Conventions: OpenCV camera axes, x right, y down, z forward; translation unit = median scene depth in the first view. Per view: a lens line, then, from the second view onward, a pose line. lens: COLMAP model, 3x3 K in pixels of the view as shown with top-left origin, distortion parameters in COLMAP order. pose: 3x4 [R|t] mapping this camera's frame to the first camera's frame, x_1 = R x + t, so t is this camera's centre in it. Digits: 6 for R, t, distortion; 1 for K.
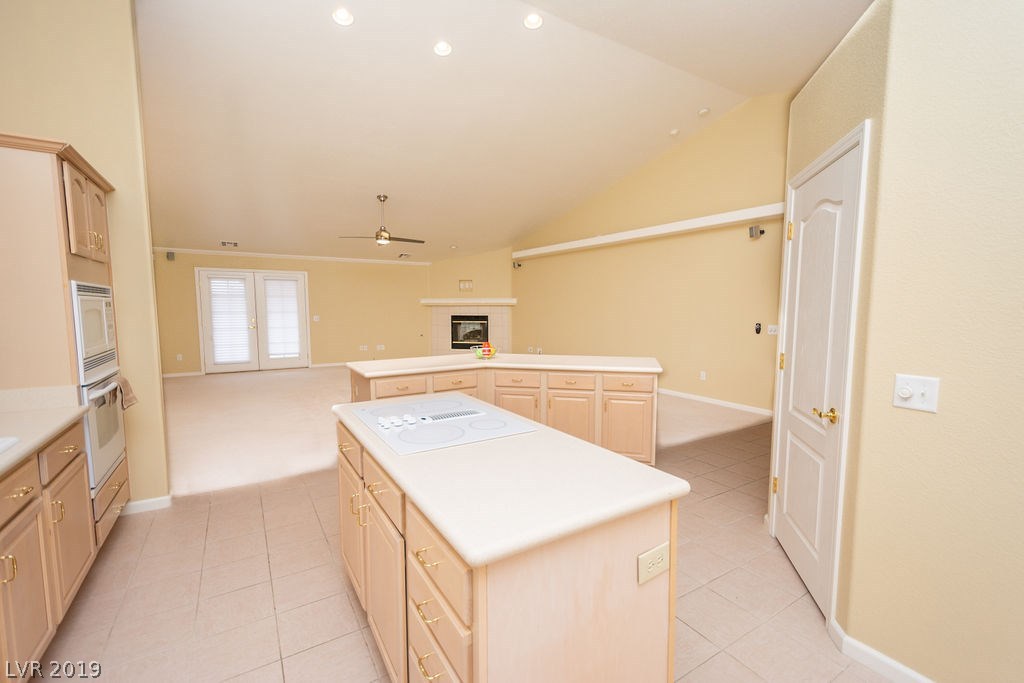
lens RADIAL K [[457.3, 0, 521.8], [0, 457.3, 343.6], [0, 0, 1]] dist [0.010157, -0.002989]
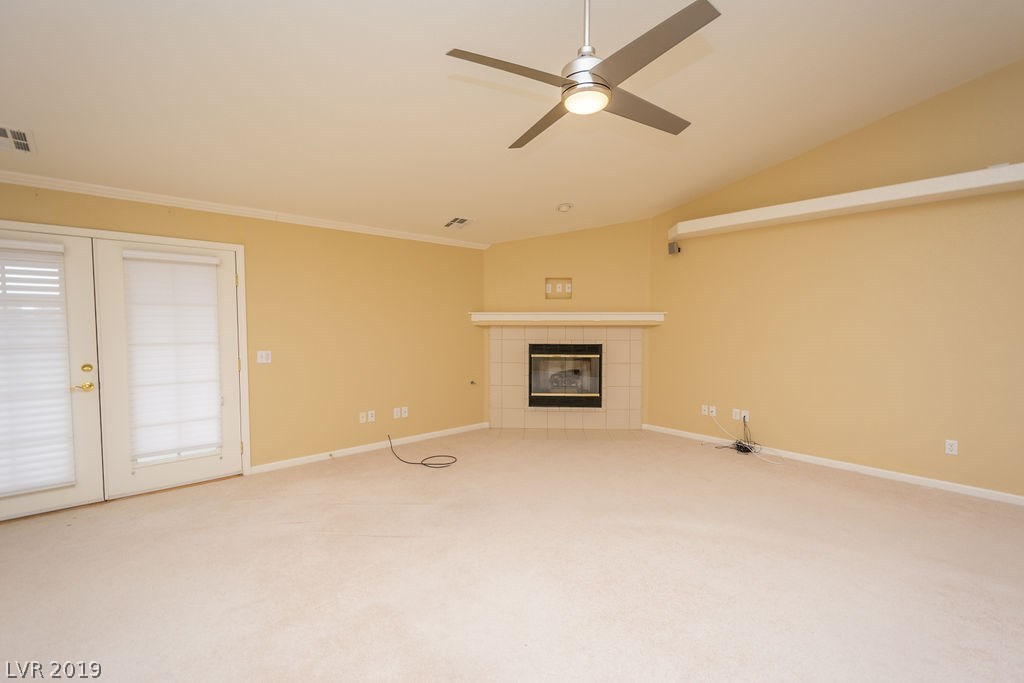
lens RADIAL K [[457.3, 0, 516.7], [0, 457.3, 339.6], [0, 0, 1]] dist [0.010157, -0.002989]
pose [[0.985930, -0.002613, 0.167141, -0.262073], [0.008697, 0.999326, -0.035677, -0.049151], [-0.166935, 0.036628, 0.985287, 0.491944]]
